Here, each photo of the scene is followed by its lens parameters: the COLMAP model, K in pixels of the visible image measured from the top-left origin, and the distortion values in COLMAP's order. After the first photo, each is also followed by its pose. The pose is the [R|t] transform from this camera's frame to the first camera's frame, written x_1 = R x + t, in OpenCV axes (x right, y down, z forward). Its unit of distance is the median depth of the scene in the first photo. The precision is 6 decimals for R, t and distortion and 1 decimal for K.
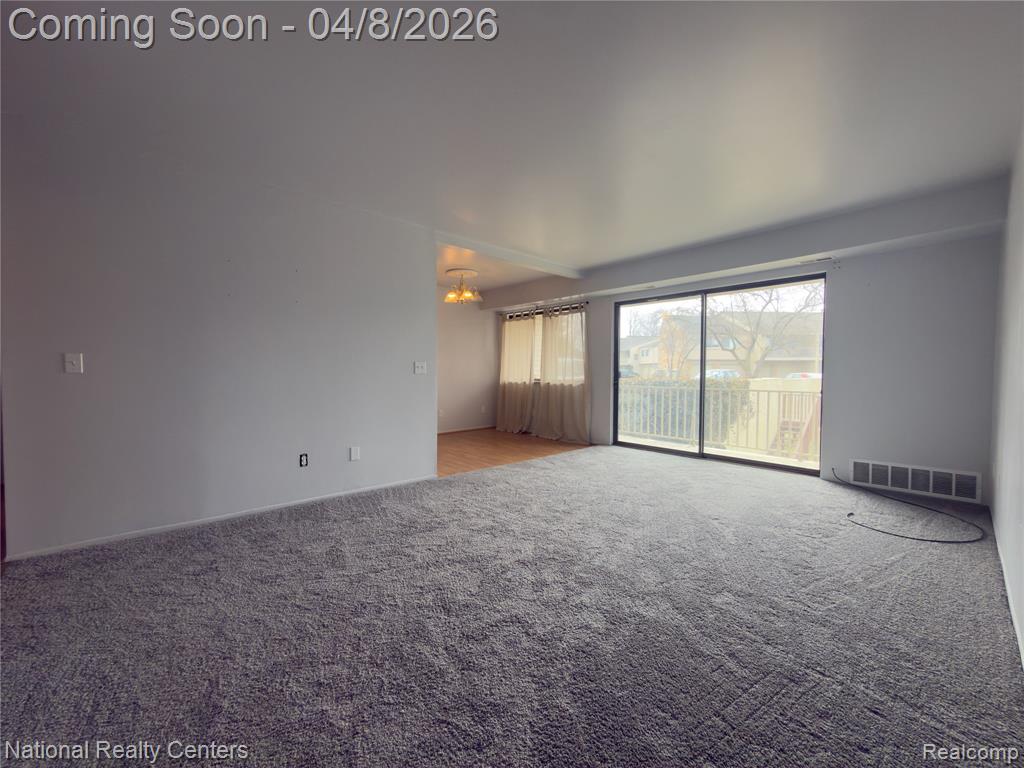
lens RADIAL K [[406.8, 0, 513.5], [0, 406.8, 381.4], [0, 0, 1]] dist [0.004109, 0.000055]
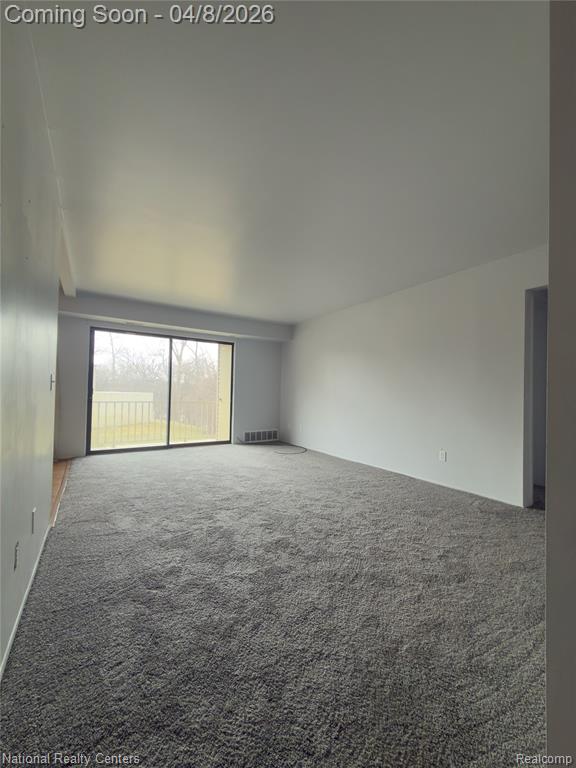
lens RADIAL K [[305.1, 0, 289.5], [0, 305.1, 385.0], [0, 0, 1]] dist [0.004109, 0.000055]
pose [[0.165425, 0.022619, 0.985963, -0.684281], [0.006889, 0.999686, -0.024090, -0.013846], [-0.986198, 0.010777, 0.165217, 0.467665]]
